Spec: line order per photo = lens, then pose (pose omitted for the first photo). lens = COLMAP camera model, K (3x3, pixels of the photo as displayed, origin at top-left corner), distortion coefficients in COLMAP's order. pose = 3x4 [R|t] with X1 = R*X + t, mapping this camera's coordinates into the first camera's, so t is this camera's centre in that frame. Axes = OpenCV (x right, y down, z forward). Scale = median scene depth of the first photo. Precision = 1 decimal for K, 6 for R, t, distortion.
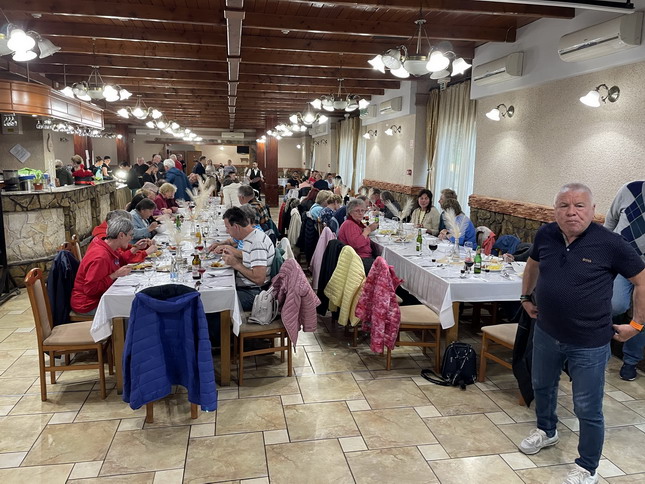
lens RADIAL K [[488.0, 0, 325.1], [0, 488.0, 240.6], [0, 0, 1]] dist [0.100416, -0.129395]
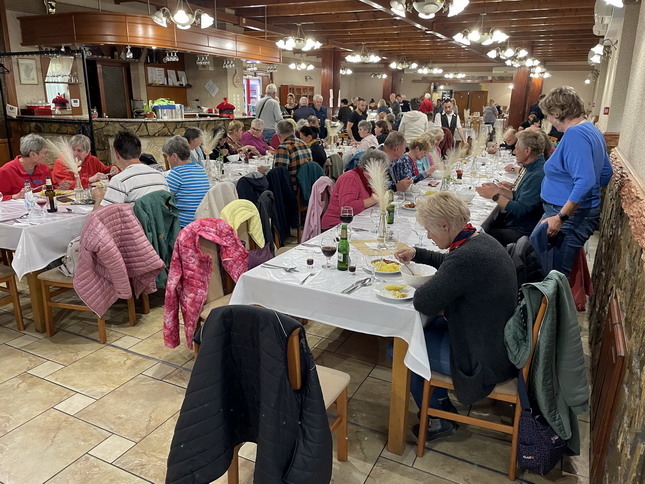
lens RADIAL K [[488.0, 0, 322.5], [0, 488.0, 242.0], [0, 0, 1]] dist [0.096206, -0.119463]
pose [[0.797818, 0.172279, -0.577760, 0.426585], [-0.107451, 0.983592, 0.144915, -0.033936], [0.593246, -0.053535, 0.803239, 0.348929]]
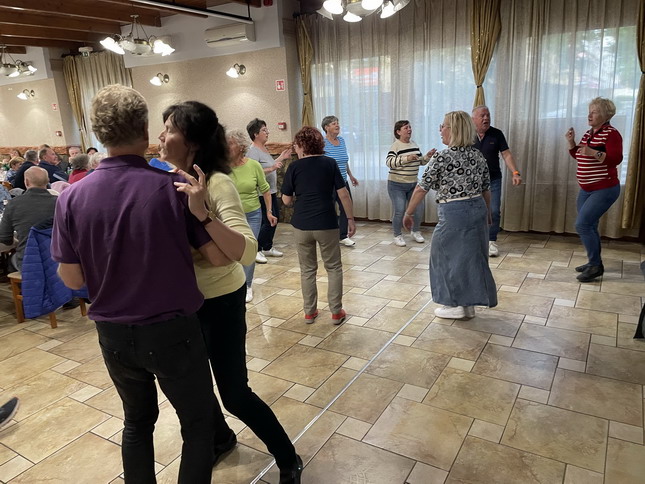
lens RADIAL K [[488.0, 0, 322.5], [0, 488.0, 242.0], [0, 0, 1]] dist [0.096206, -0.119463]
pose [[0.675300, -0.236821, 0.698488, -0.377706], [0.184344, 0.971185, 0.151054, 0.048043], [-0.714134, 0.026756, 0.699497, -0.240572]]
